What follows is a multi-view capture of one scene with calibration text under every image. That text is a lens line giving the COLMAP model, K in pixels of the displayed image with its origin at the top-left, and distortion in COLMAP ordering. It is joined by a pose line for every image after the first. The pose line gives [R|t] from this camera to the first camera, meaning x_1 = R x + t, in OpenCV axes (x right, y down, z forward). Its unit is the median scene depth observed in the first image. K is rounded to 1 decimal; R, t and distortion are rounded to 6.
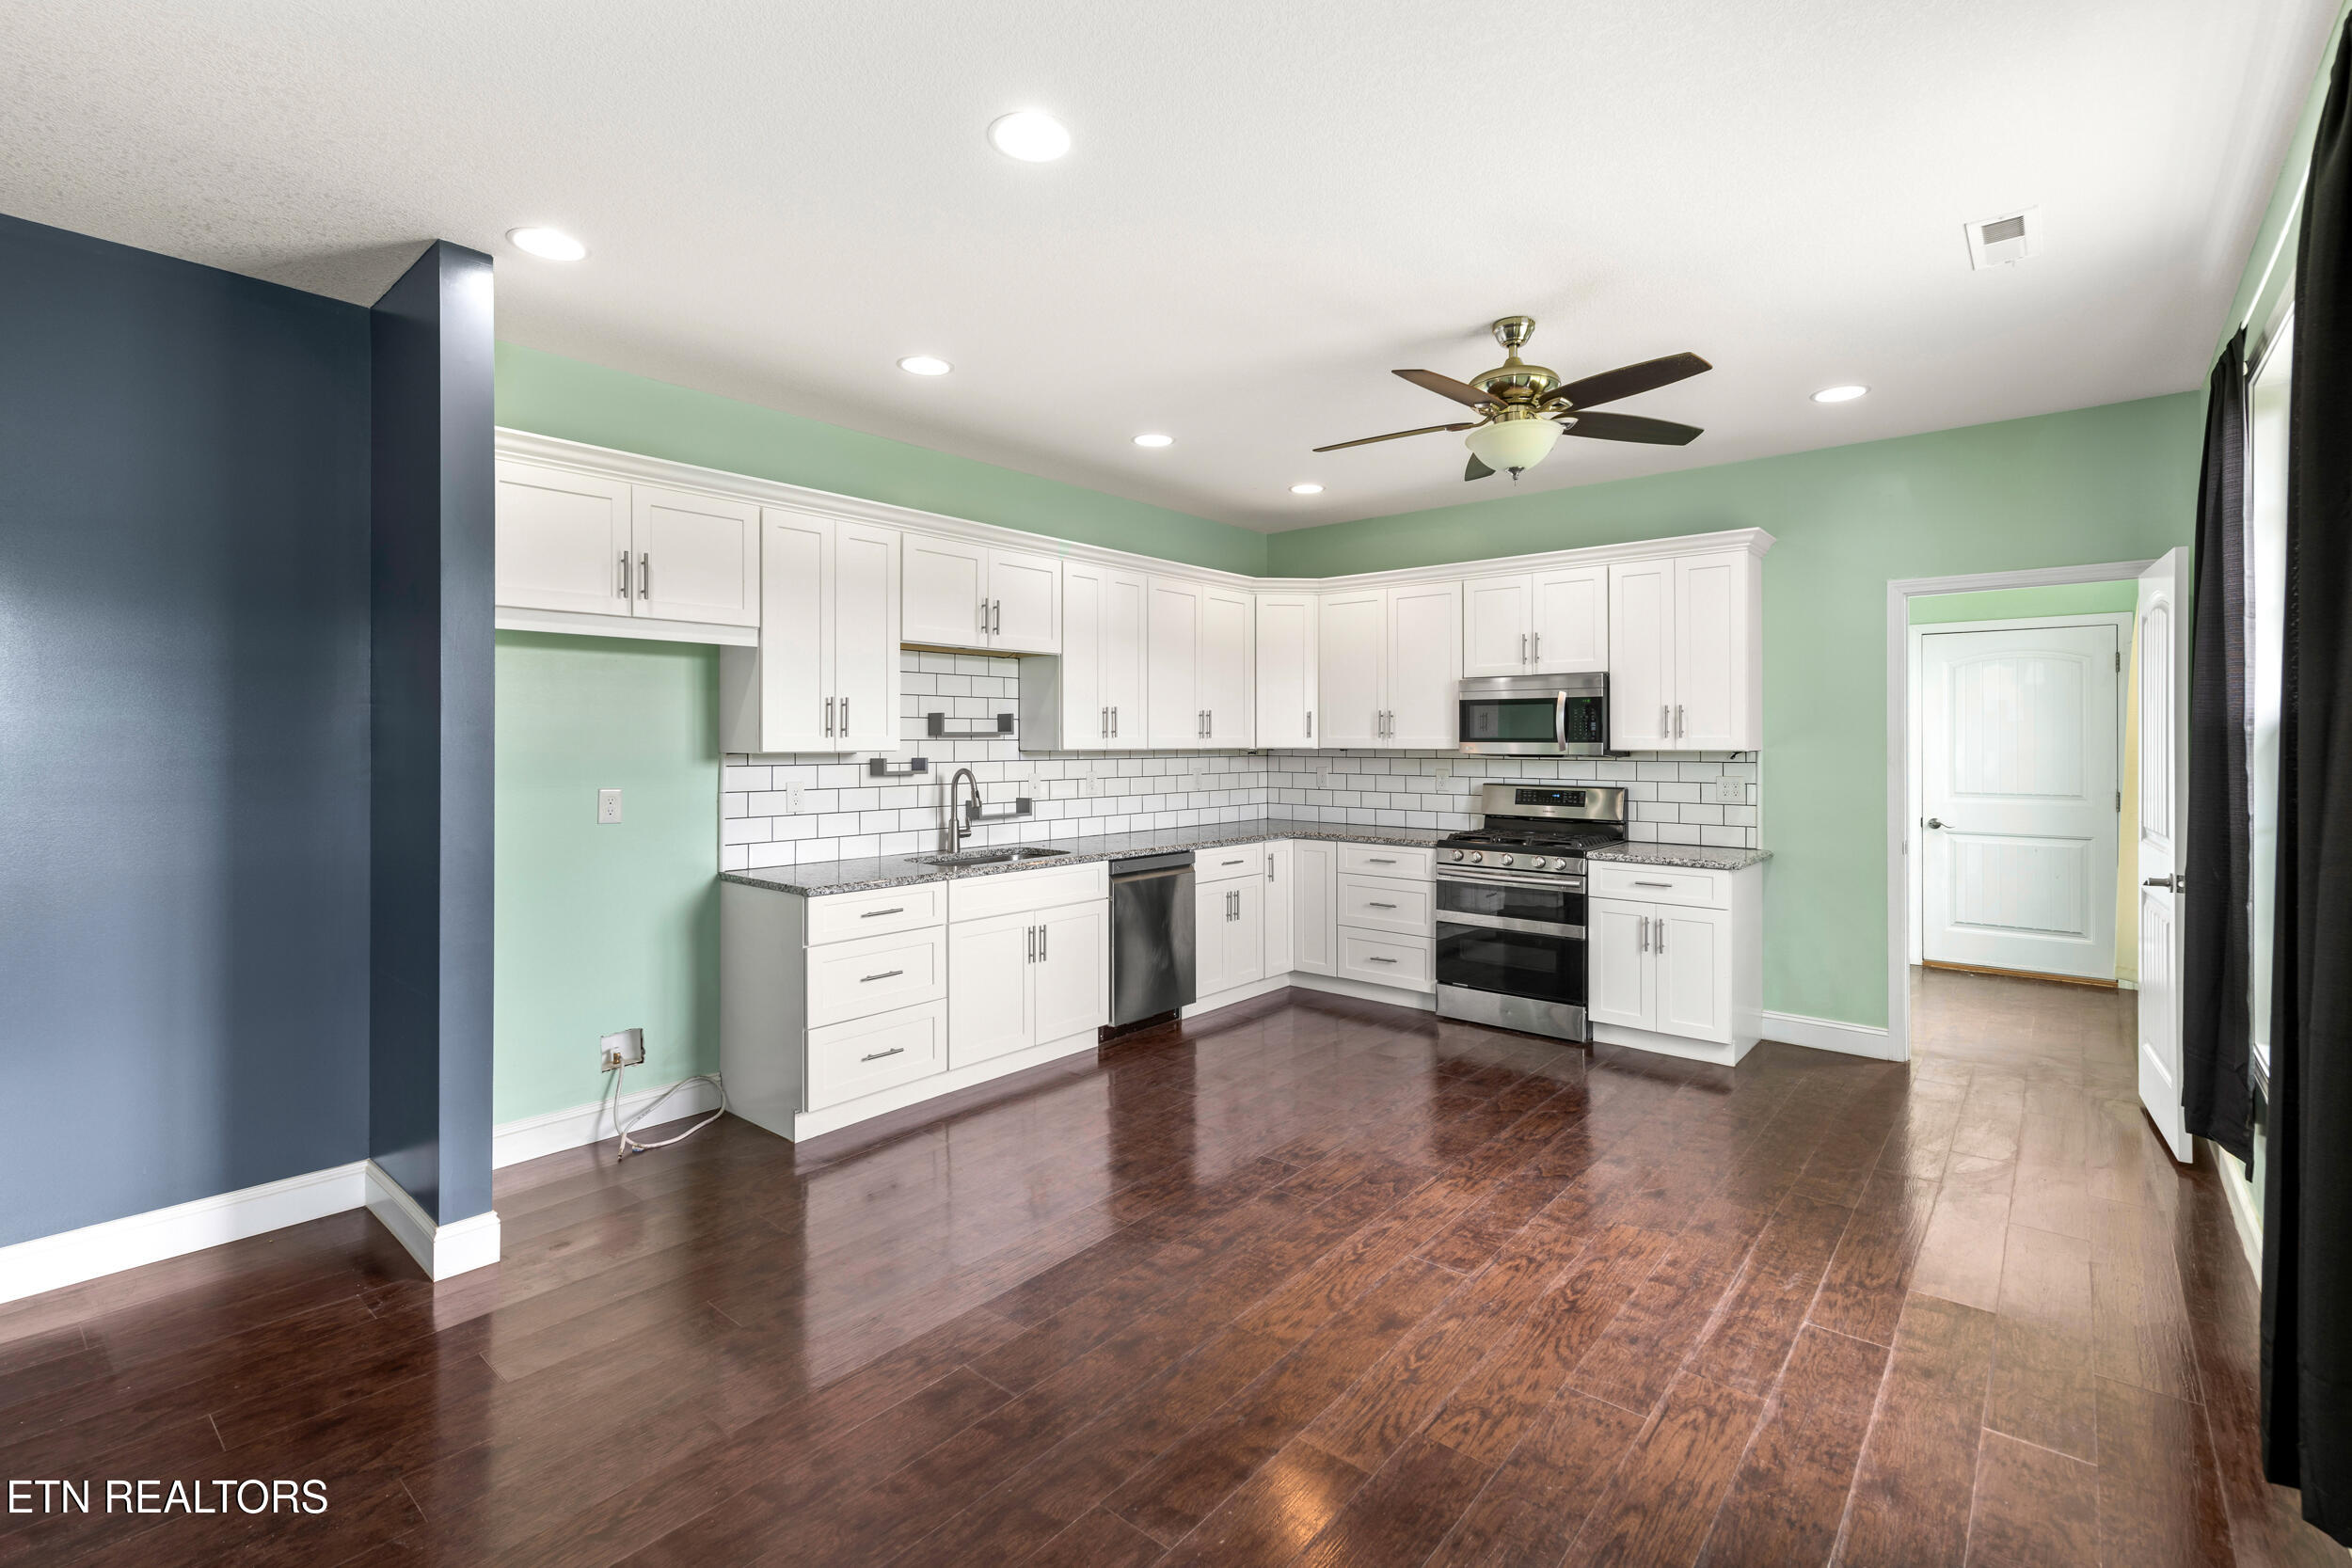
lens RADIAL K [[1066.9, 0, 1159.5], [0, 1066.9, 739.2], [0, 0, 1]] dist [-0.000442, 0.000751]
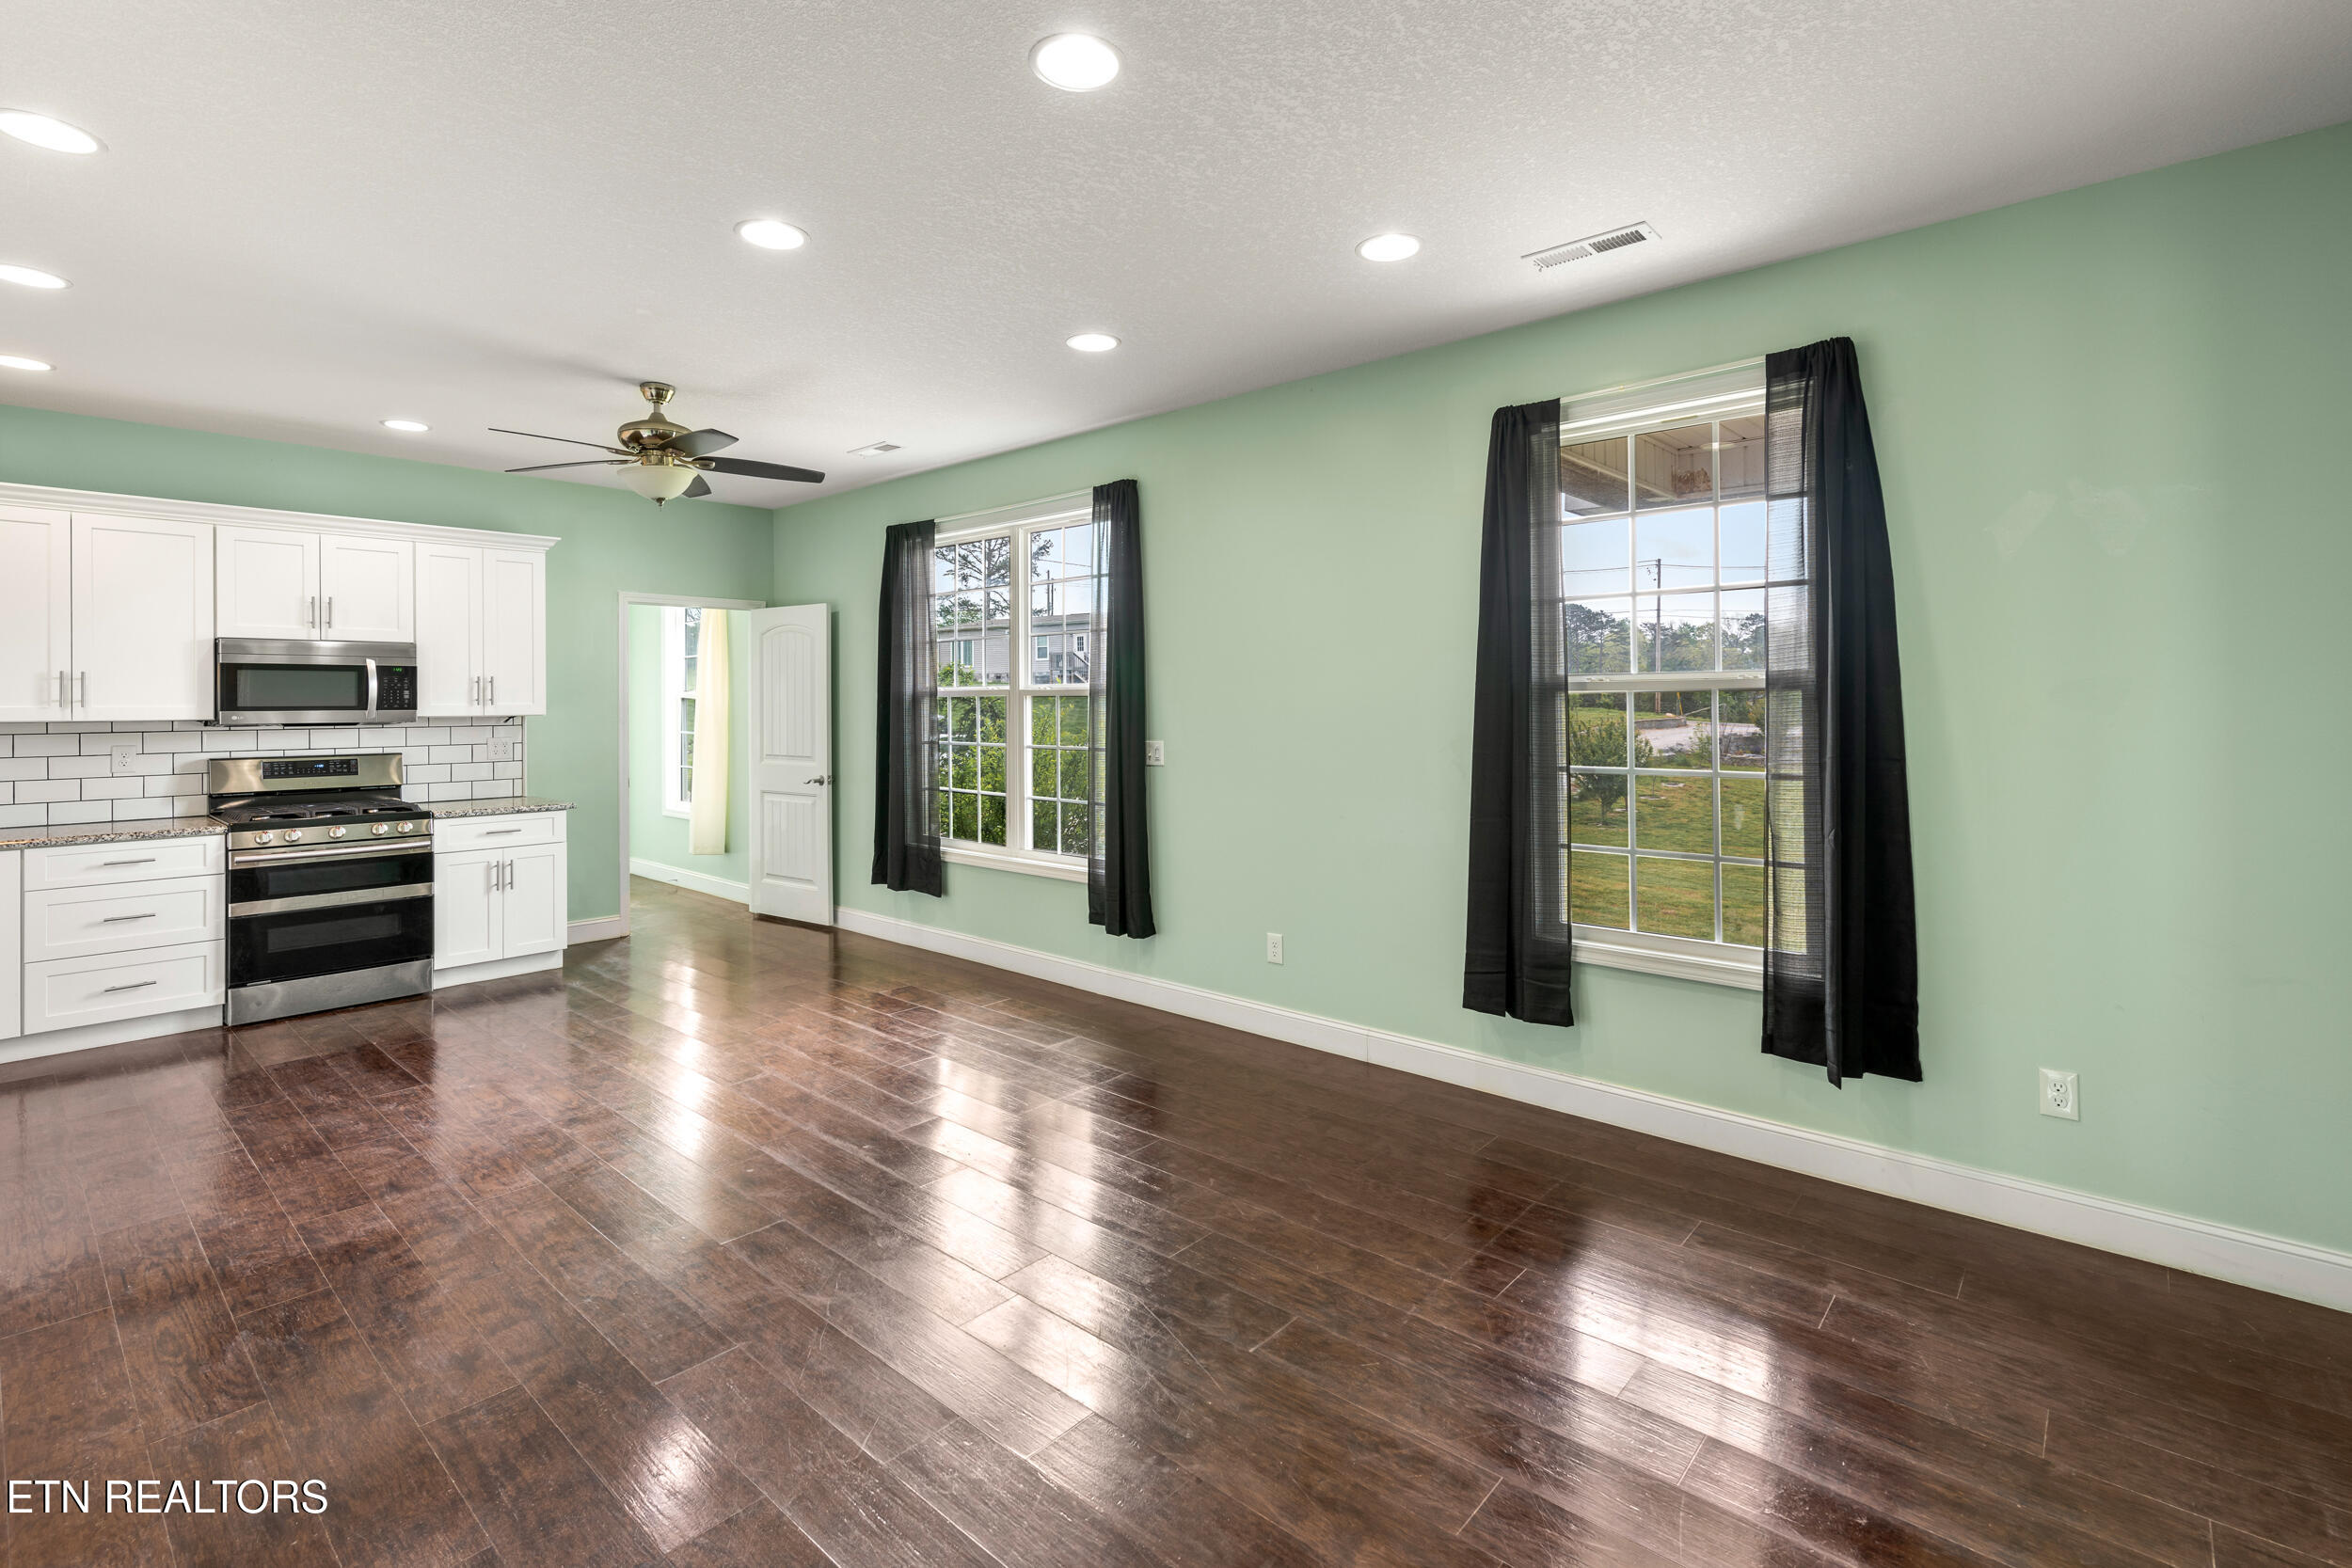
lens RADIAL K [[1066.9, 0, 1192.0], [0, 1066.9, 698.9], [0, 0, 1]] dist [-0.000442, 0.000751]
pose [[0.011846, 0.000150, 0.999930, -0.622545], [0.002757, 0.999996, -0.000182, -0.005466], [-0.999926, 0.002759, 0.011846, 0.214491]]
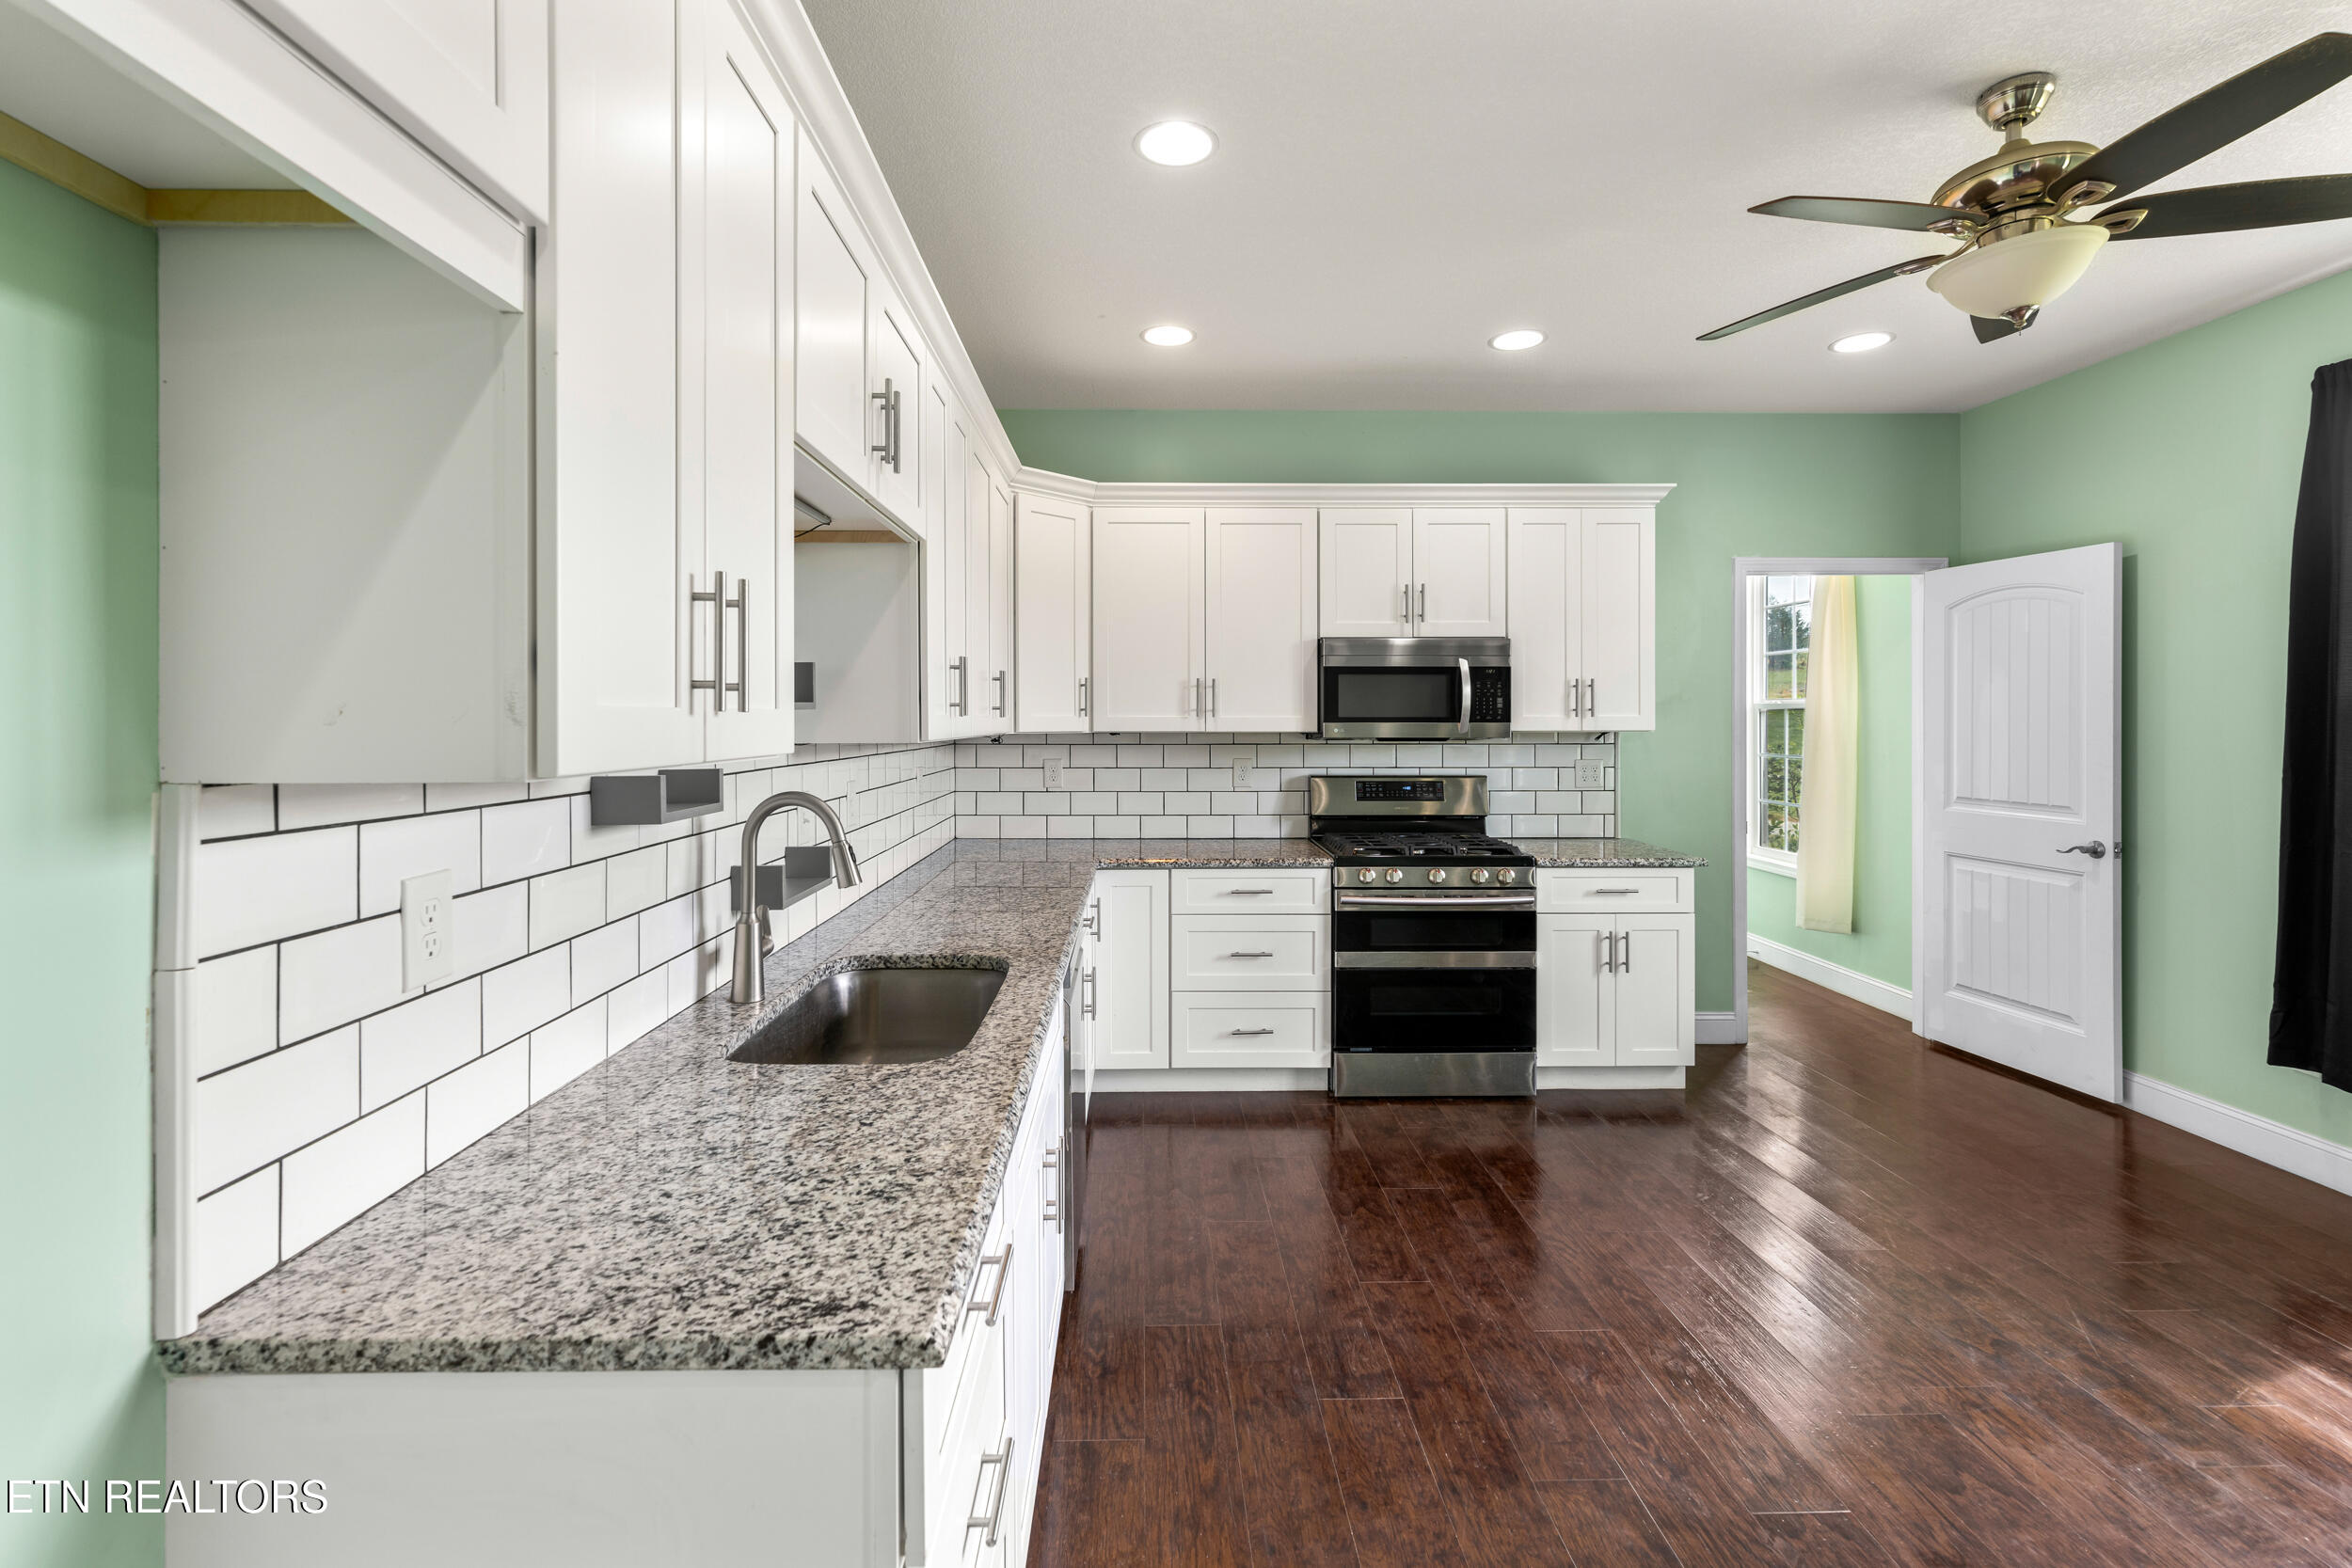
lens RADIAL K [[1066.9, 0, 1181.5], [0, 1066.9, 714.9], [0, 0, 1]] dist [-0.000442, 0.000751]
pose [[0.736931, 0.001542, 0.675966, -0.322574], [0.000267, 0.999997, -0.002573, -0.000735], [-0.675968, 0.002076, 0.736928, 0.554817]]
